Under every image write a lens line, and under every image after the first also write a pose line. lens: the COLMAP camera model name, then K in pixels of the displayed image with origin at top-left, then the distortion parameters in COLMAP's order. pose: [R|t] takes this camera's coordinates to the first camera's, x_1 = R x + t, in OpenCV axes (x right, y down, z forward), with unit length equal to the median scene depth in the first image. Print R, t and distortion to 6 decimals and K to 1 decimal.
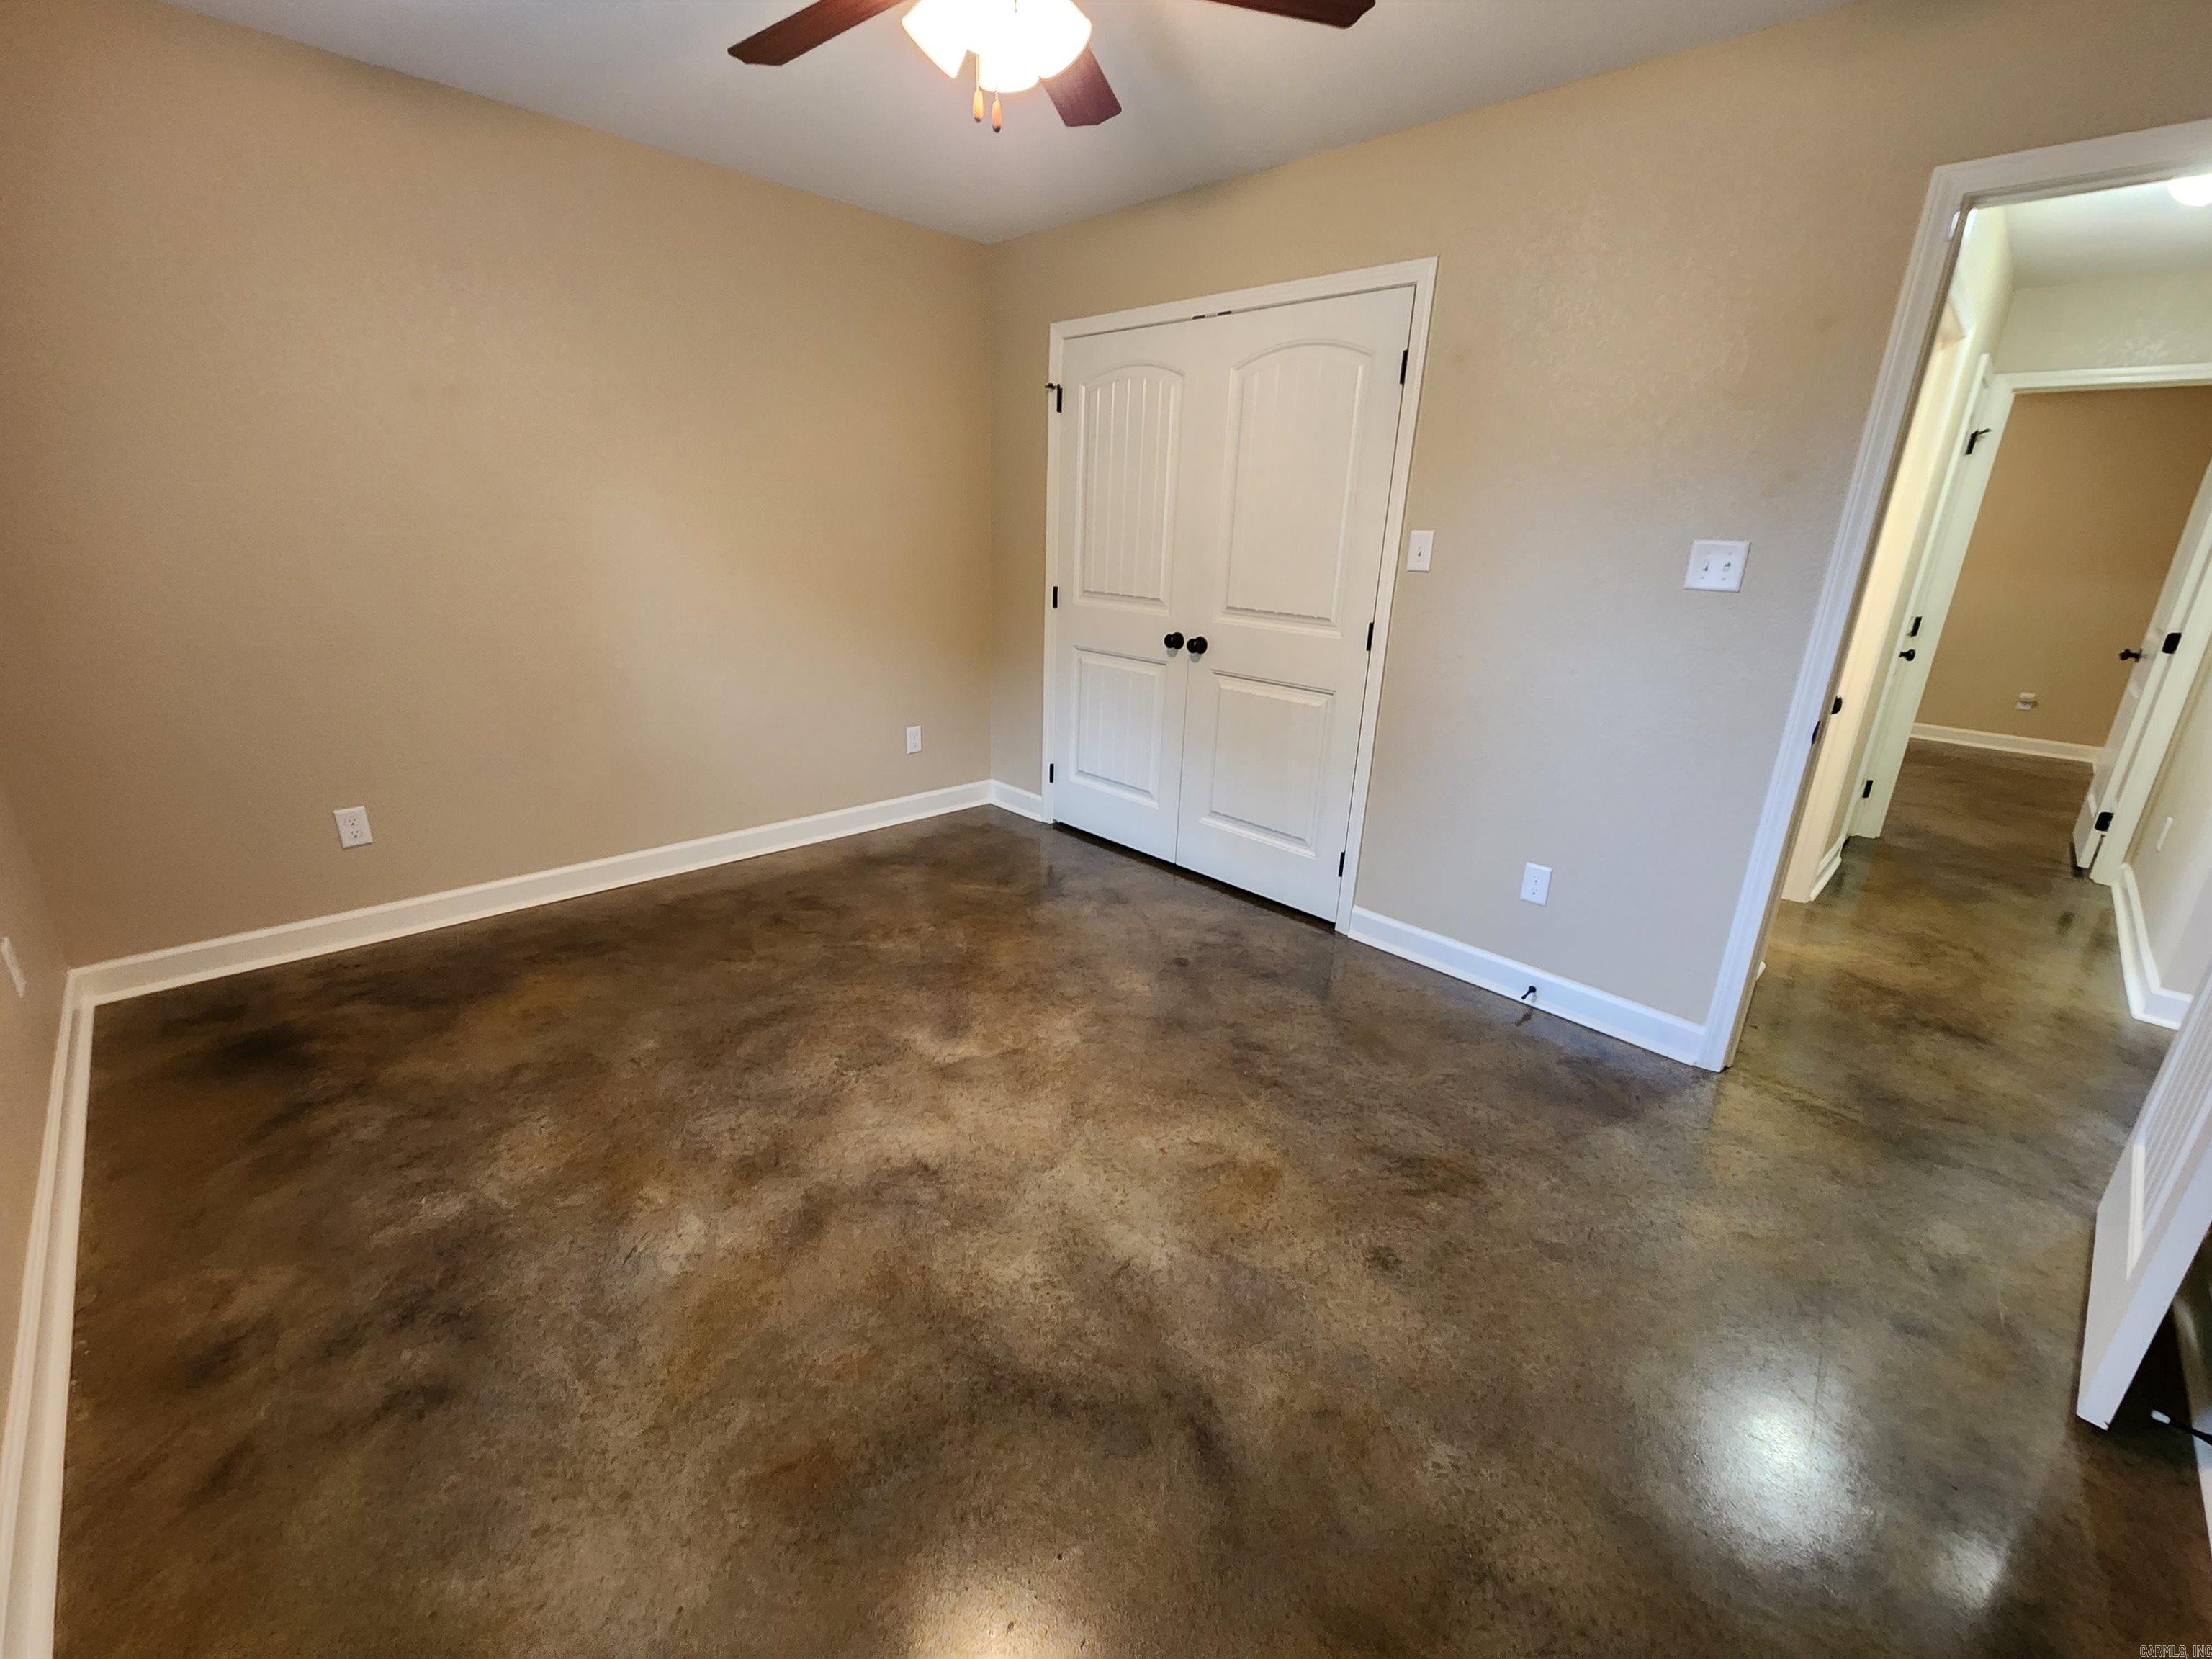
lens RADIAL K [[899.2, 0, 1101.7], [0, 899.2, 814.4], [0, 0, 1]] dist [0.001875, -0.002272]
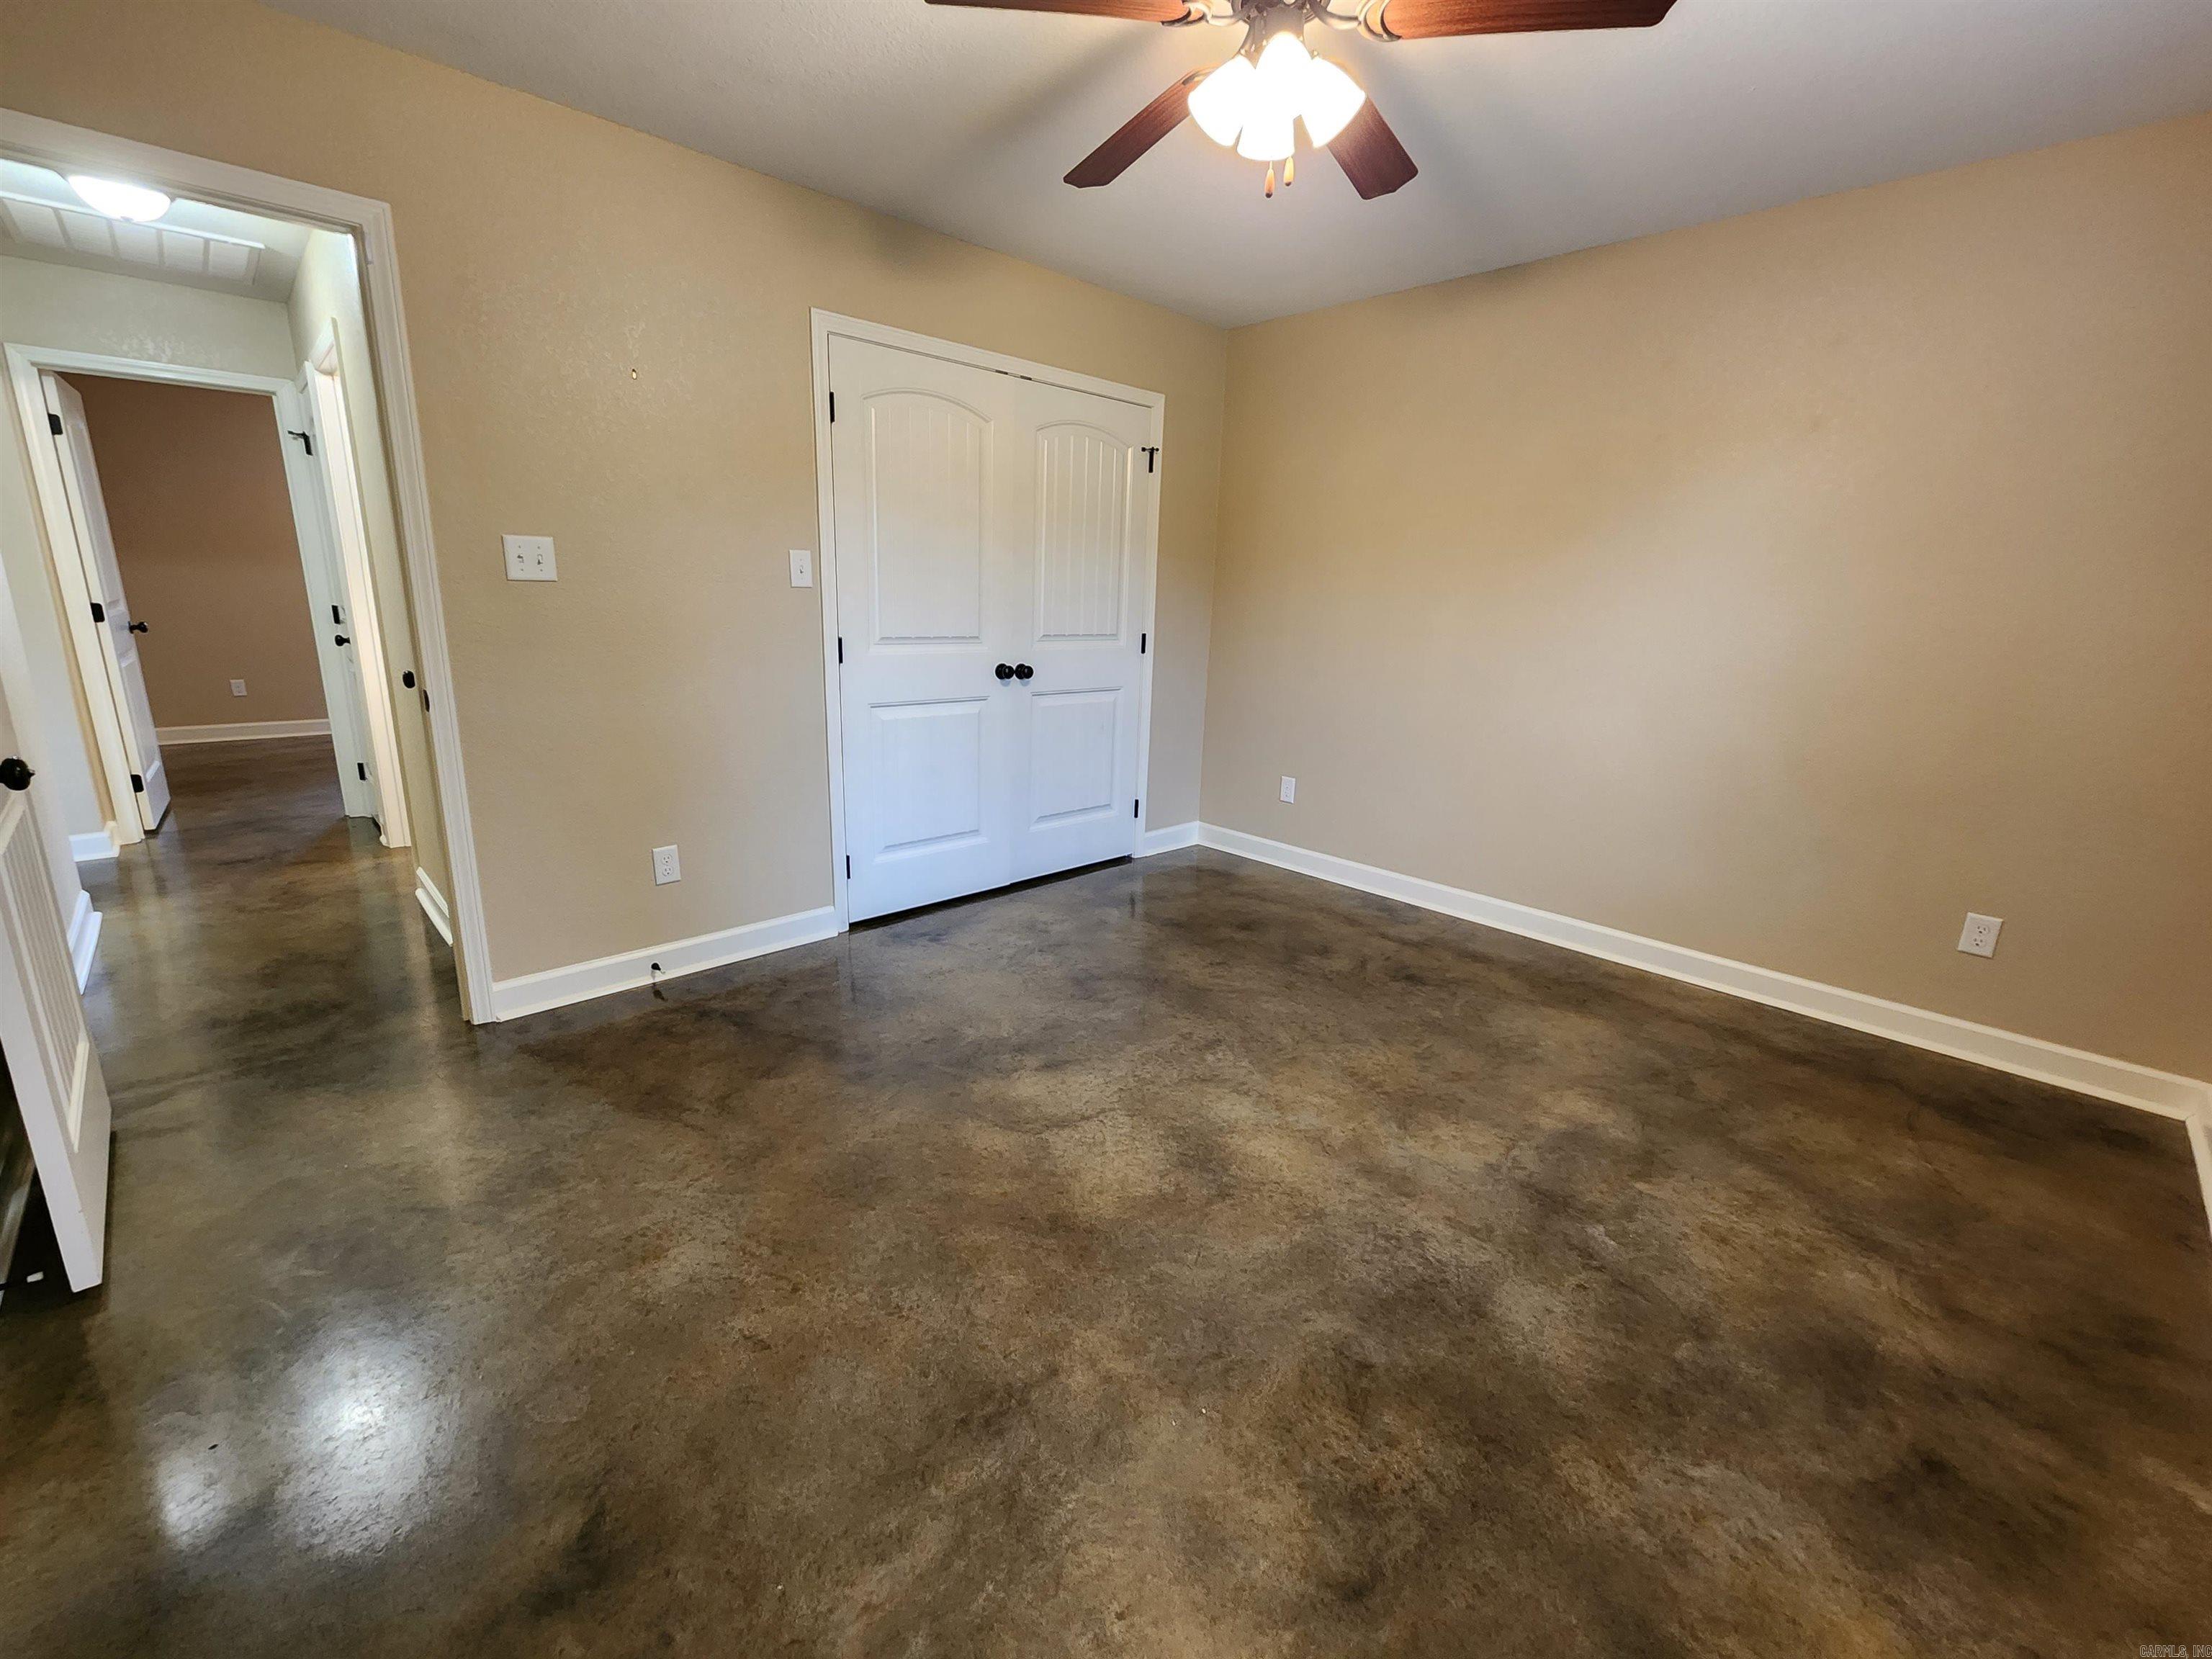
lens RADIAL K [[899.2, 0, 1101.7], [0, 899.2, 814.4], [0, 0, 1]] dist [0.001875, -0.002272]
pose [[0.045846, -0.285484, 0.957286, -0.968523], [0.277660, 0.924174, 0.262312, -0.286311], [-0.959585, 0.253774, 0.121637, 0.813758]]
